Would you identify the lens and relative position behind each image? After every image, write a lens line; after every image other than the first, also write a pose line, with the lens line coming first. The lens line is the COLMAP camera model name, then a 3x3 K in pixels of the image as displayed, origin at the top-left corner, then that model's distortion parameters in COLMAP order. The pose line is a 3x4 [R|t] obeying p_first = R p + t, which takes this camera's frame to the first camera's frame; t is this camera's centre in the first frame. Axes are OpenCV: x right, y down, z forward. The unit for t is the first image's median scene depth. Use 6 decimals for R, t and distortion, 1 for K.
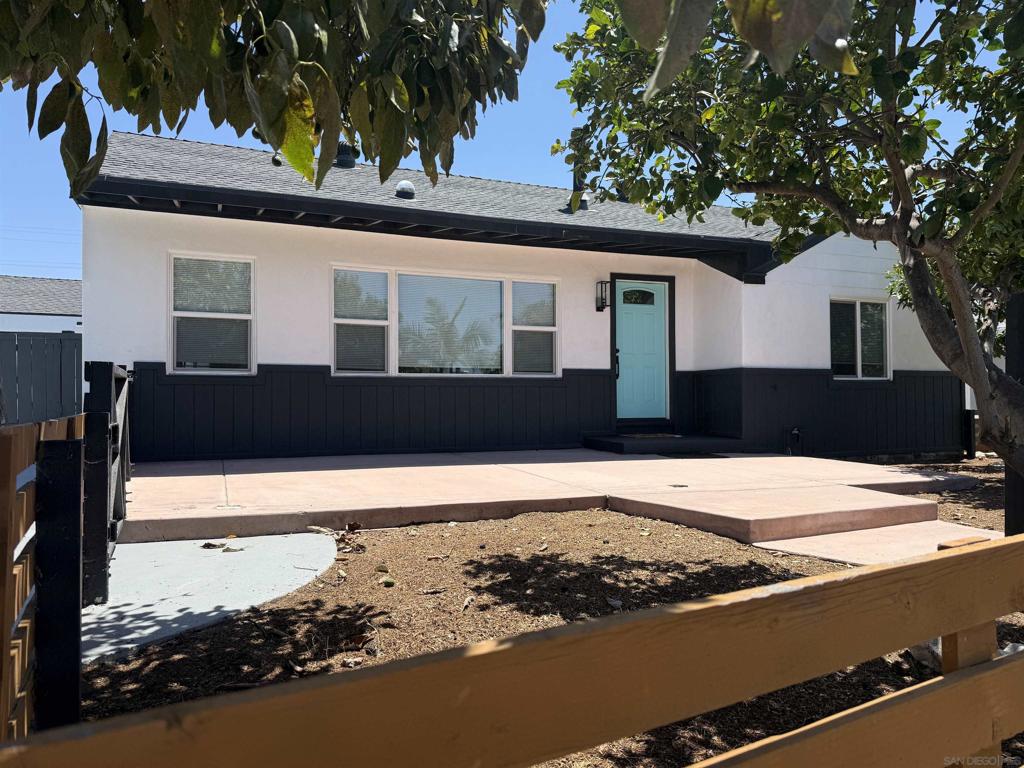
lens RADIAL K [[719.5, 0, 512.0], [0, 719.5, 384.0], [0, 0, 1]] dist [0.062800, 0.003368]
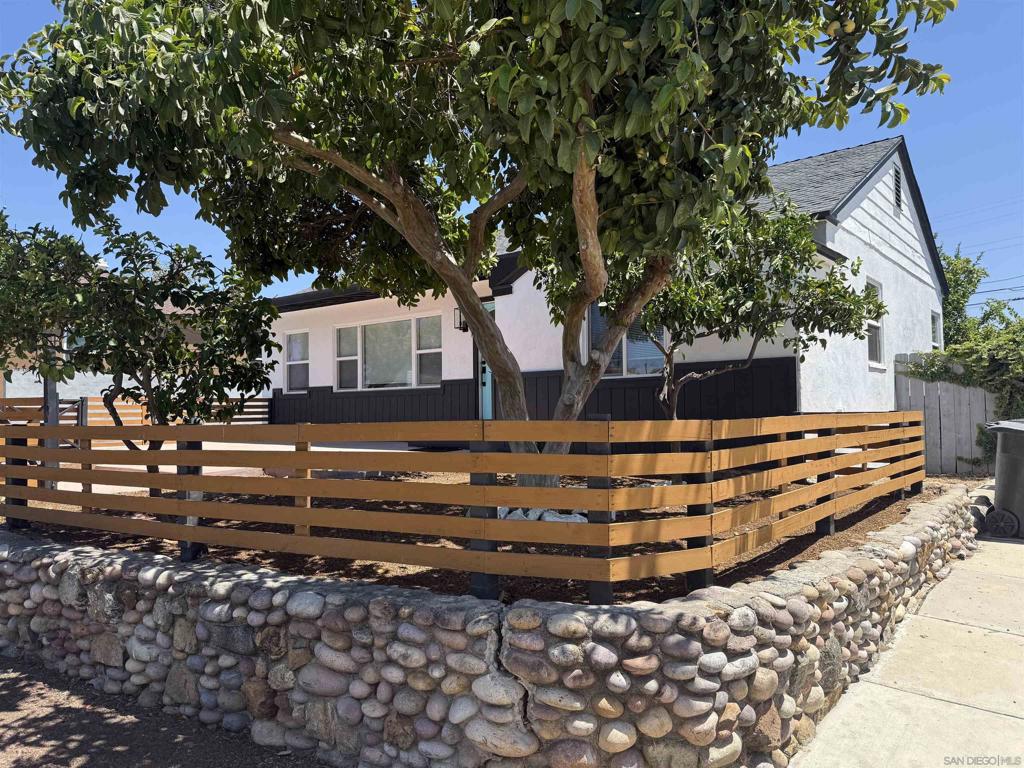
lens RADIAL K [[719.5, 0, 512.0], [0, 719.5, 384.0], [0, 0, 1]] dist [0.062800, 0.003368]
pose [[0.481320, -0.033579, -0.875901, 1.346843], [0.041517, 0.999018, -0.015484, 0.012587], [0.875561, -0.028912, 0.482241, 0.511630]]
